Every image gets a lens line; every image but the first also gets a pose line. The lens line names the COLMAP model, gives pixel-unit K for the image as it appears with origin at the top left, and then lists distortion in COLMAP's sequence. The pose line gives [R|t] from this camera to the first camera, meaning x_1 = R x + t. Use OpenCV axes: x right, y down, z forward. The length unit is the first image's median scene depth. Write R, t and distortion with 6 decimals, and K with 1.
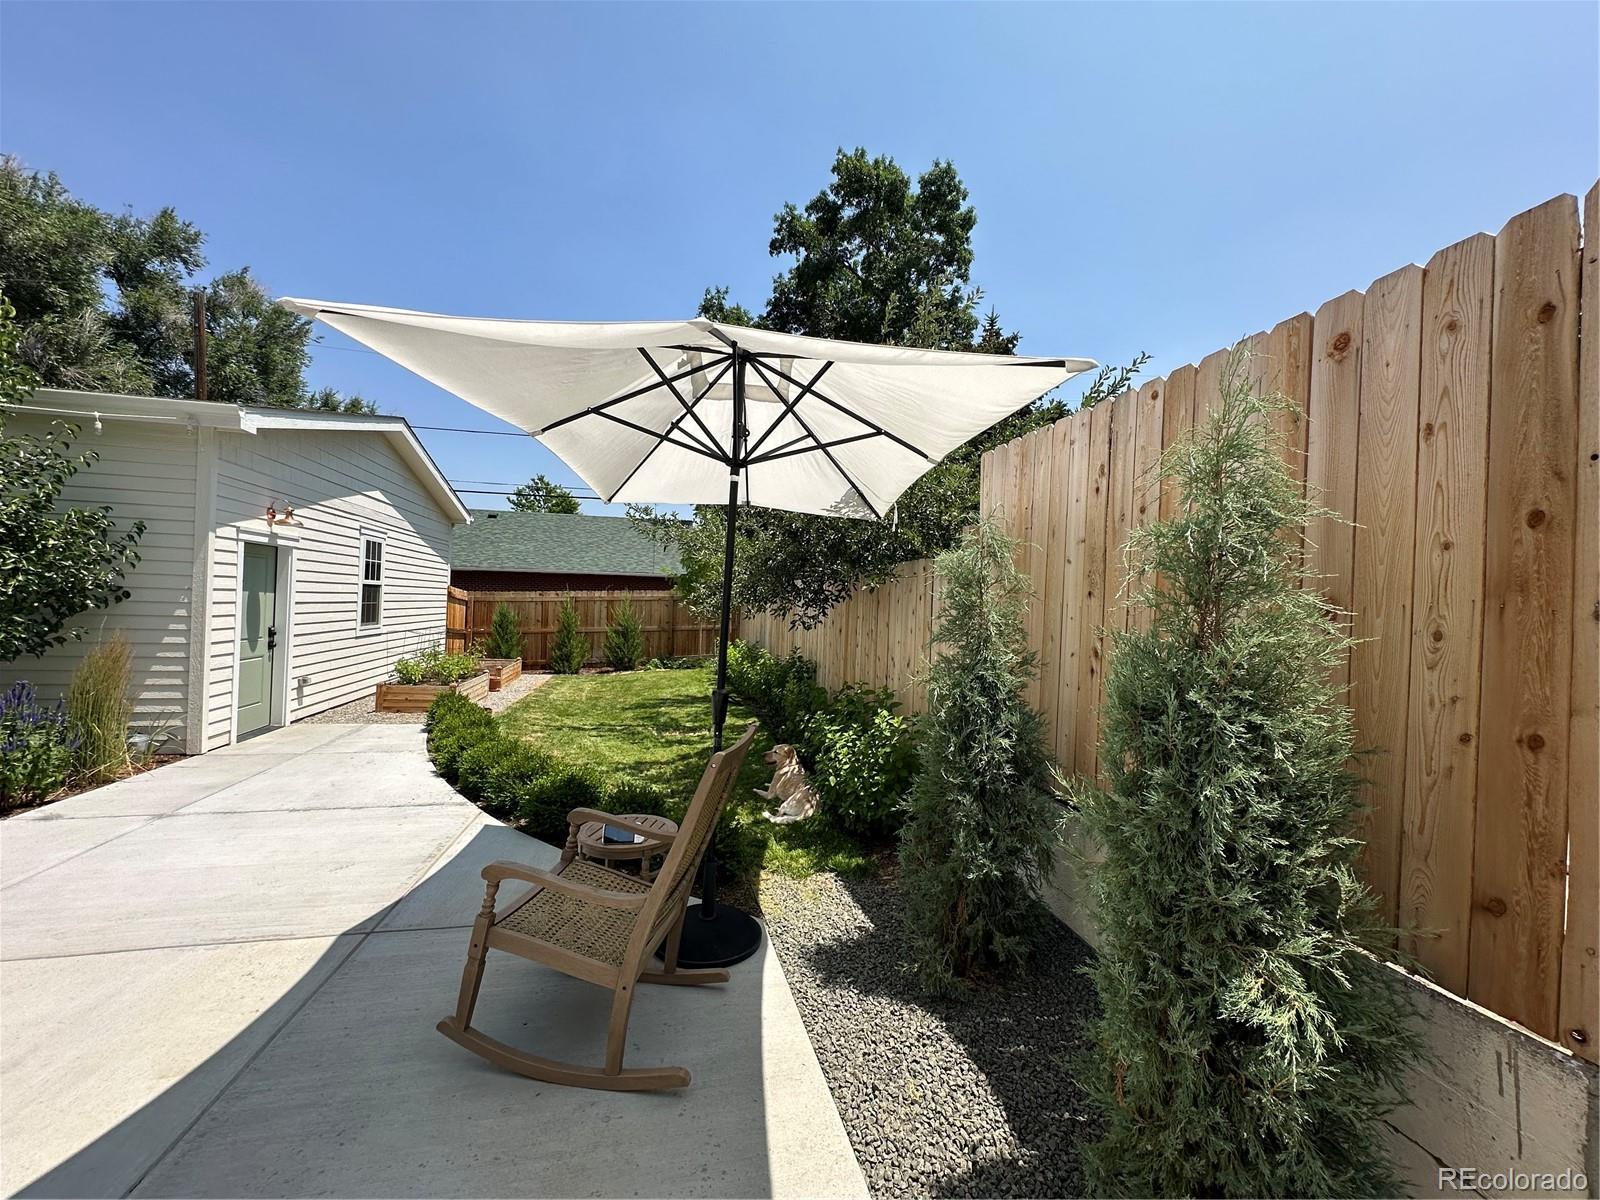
lens RADIAL K [[656.1, 0, 800.0], [0, 656.1, 600.0], [0, 0, 1]] dist [-0.000129, -0.000008]
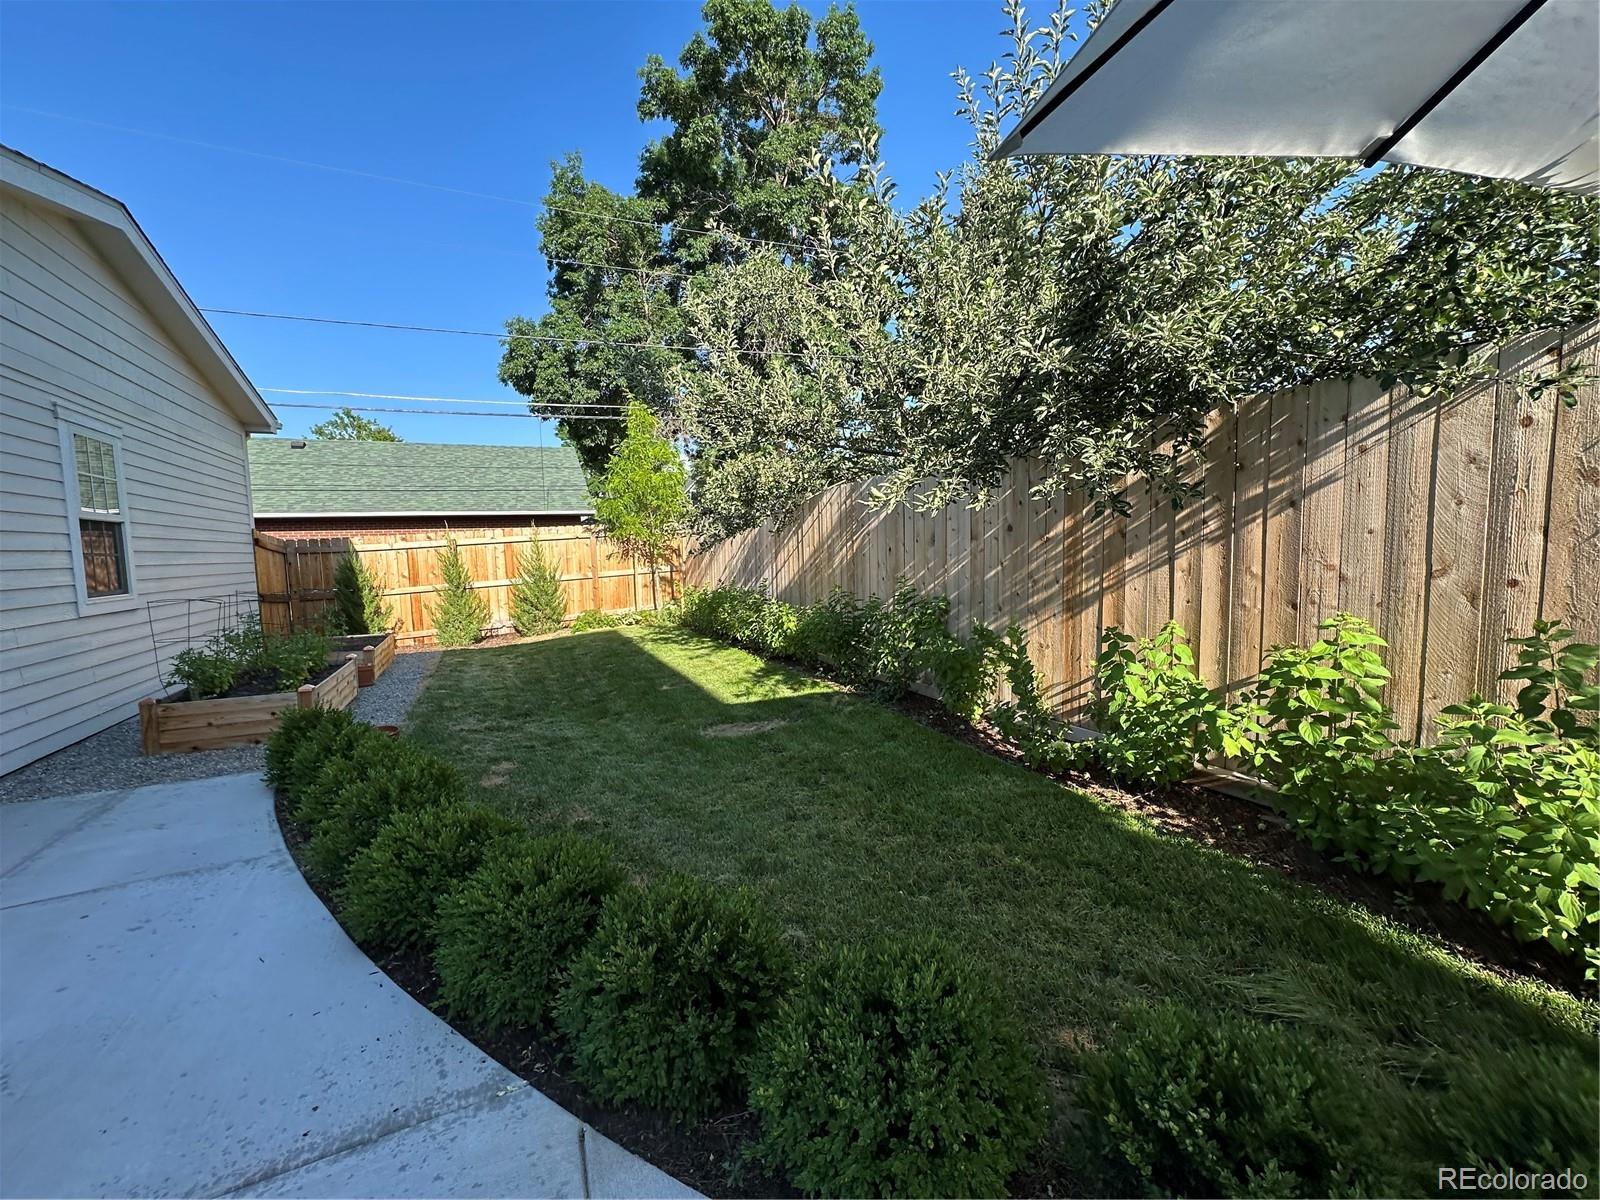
lens RADIAL K [[656.1, 0, 800.0], [0, 656.1, 600.0], [0, 0, 1]] dist [-0.000129, -0.000008]
pose [[0.973760, -0.077563, 0.213950, -0.220109], [0.058878, 0.993982, 0.092372, 0.026746], [-0.219827, -0.077351, 0.972467, 0.355285]]
